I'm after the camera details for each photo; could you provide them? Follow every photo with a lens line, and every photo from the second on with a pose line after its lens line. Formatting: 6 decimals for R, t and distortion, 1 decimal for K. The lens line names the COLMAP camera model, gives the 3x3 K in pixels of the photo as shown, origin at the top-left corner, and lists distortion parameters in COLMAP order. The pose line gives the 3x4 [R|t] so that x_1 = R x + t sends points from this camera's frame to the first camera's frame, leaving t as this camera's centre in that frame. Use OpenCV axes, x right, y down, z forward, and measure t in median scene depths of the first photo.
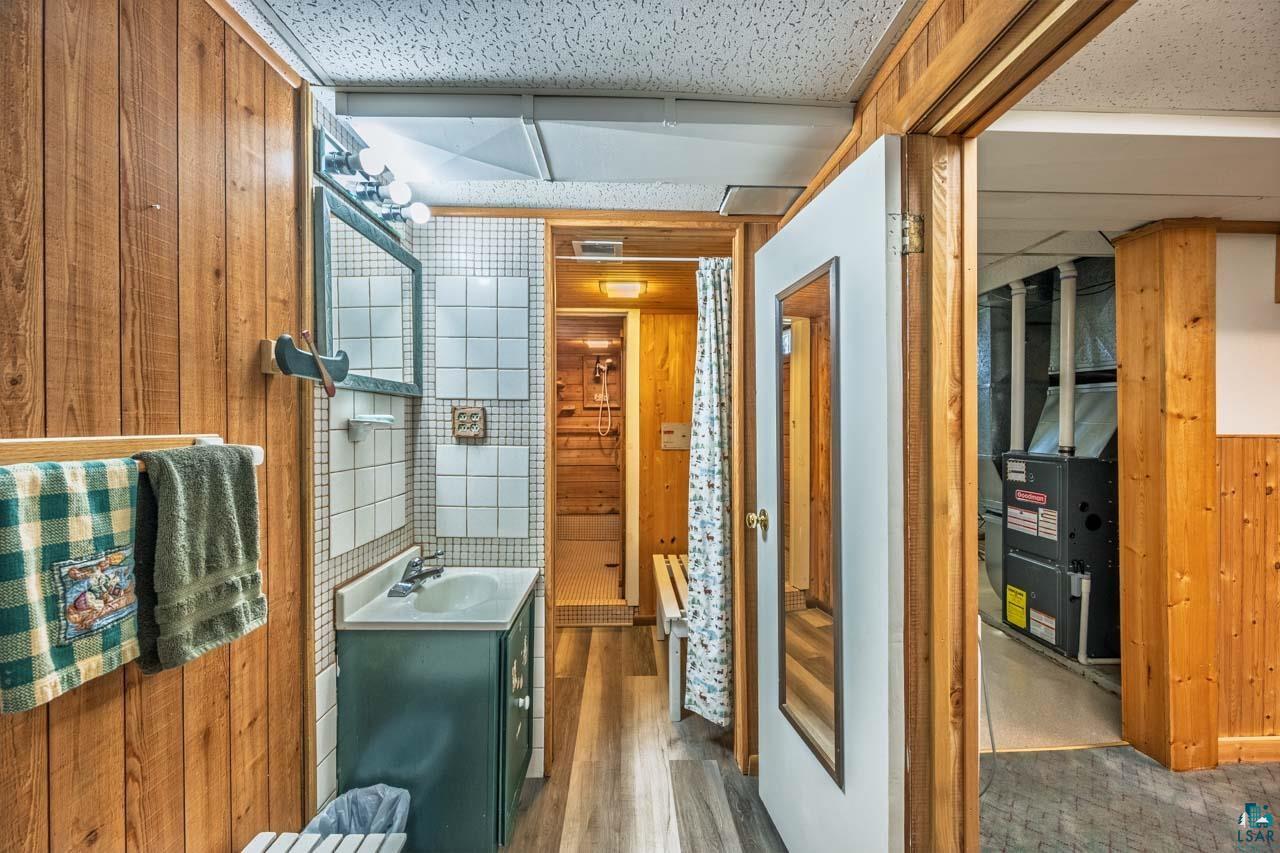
lens RADIAL K [[498.2, 0, 638.1], [0, 498.2, 424.4], [0, 0, 1]] dist [-0.002216, -0.000069]
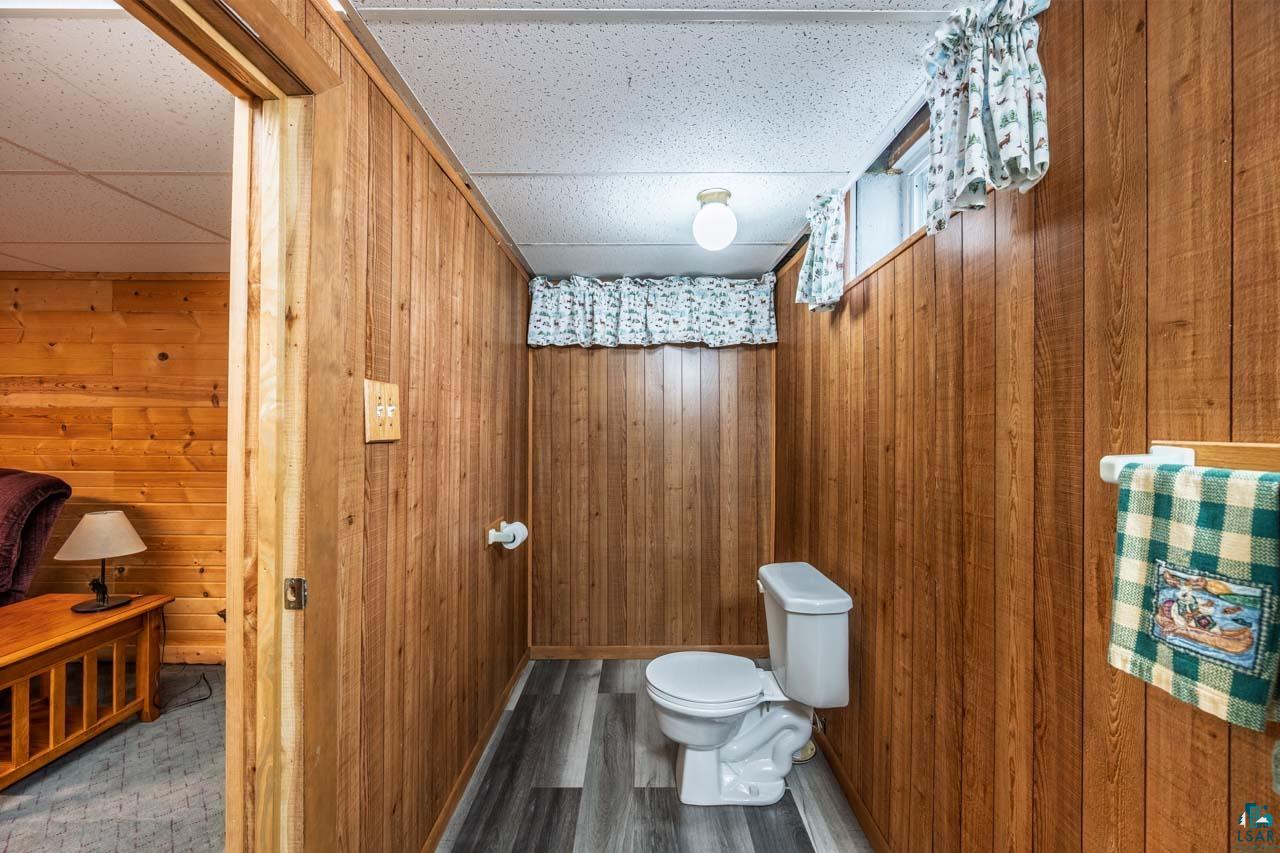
lens RADIAL K [[498.2, 0, 640.0], [0, 498.2, 424.3], [0, 0, 1]] dist [-0.002216, -0.000069]
pose [[-0.999806, -0.001795, 0.019637, -0.043046], [-0.001823, 0.999997, -0.001377, -0.001098], [-0.019635, -0.001413, -0.999806, 0.882763]]
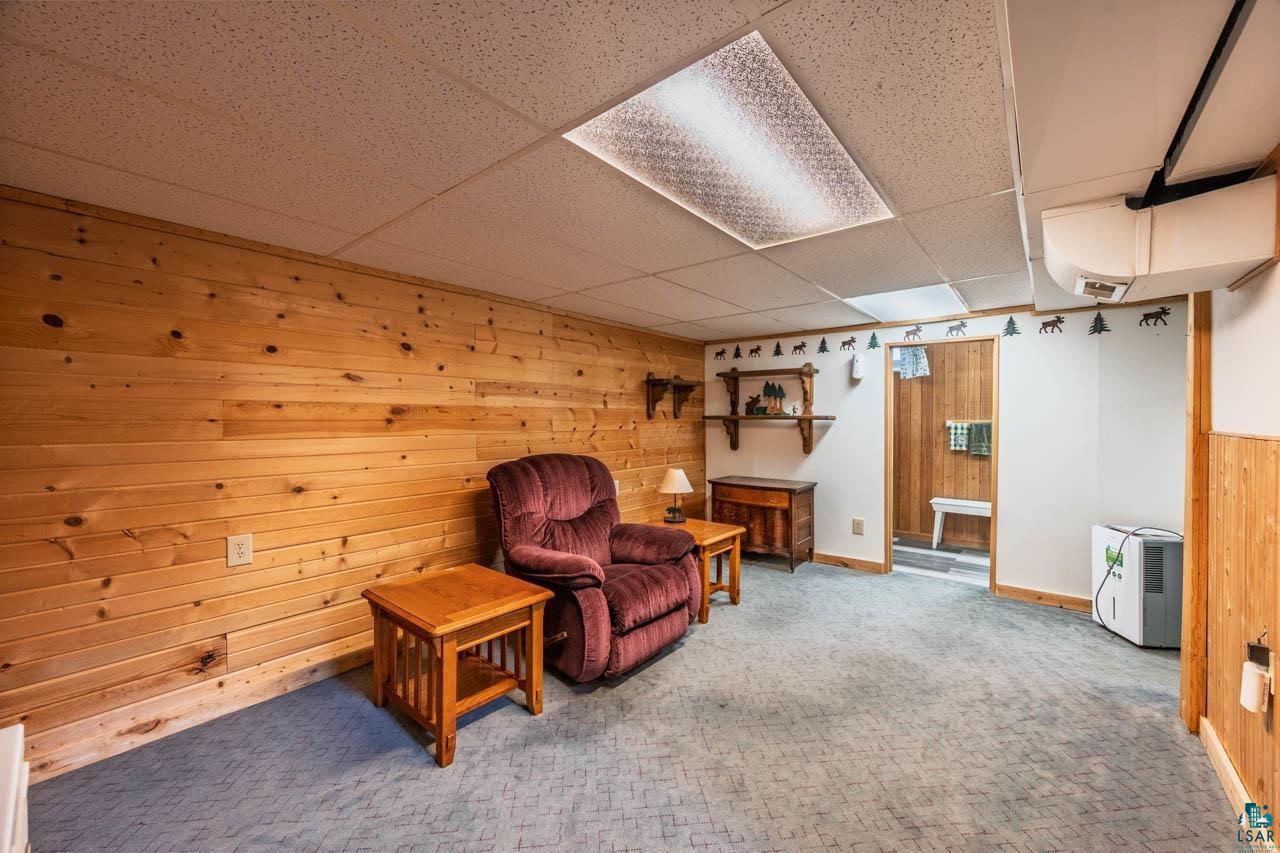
lens RADIAL K [[498.2, 0, 641.2], [0, 498.2, 425.4], [0, 0, 1]] dist [-0.002216, -0.000069]
pose [[-0.646382, 0.015489, -0.762857, 3.795584], [0.002094, 0.999826, 0.018526, -0.023724], [0.763011, 0.010377, -0.646302, 1.027556]]
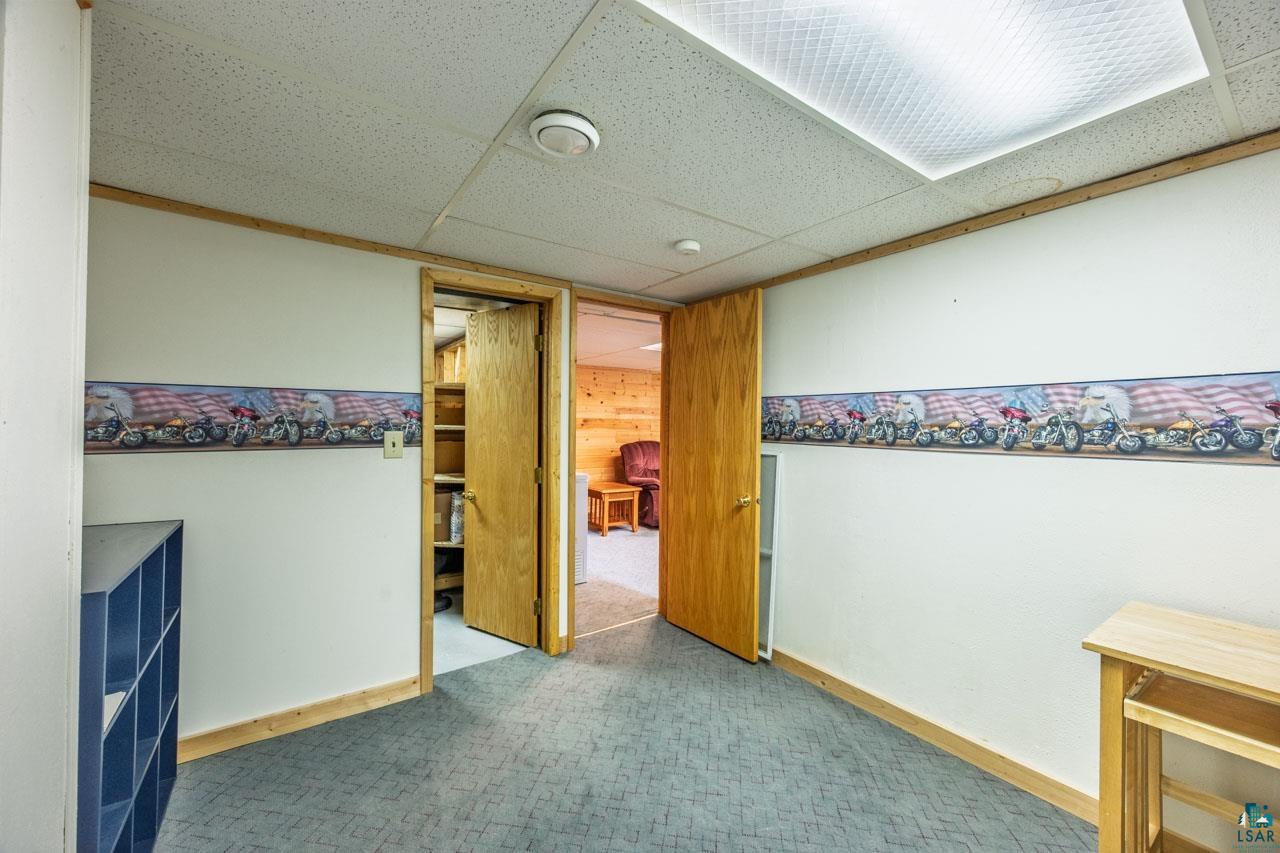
lens RADIAL K [[498.2, 0, 638.8], [0, 498.2, 423.5], [0, 0, 1]] dist [-0.002216, -0.000069]
pose [[-0.827065, -0.005325, -0.562082, 5.238428], [-0.007324, 0.999972, 0.001304, -0.030148], [0.562059, 0.005196, -0.827081, 3.366330]]
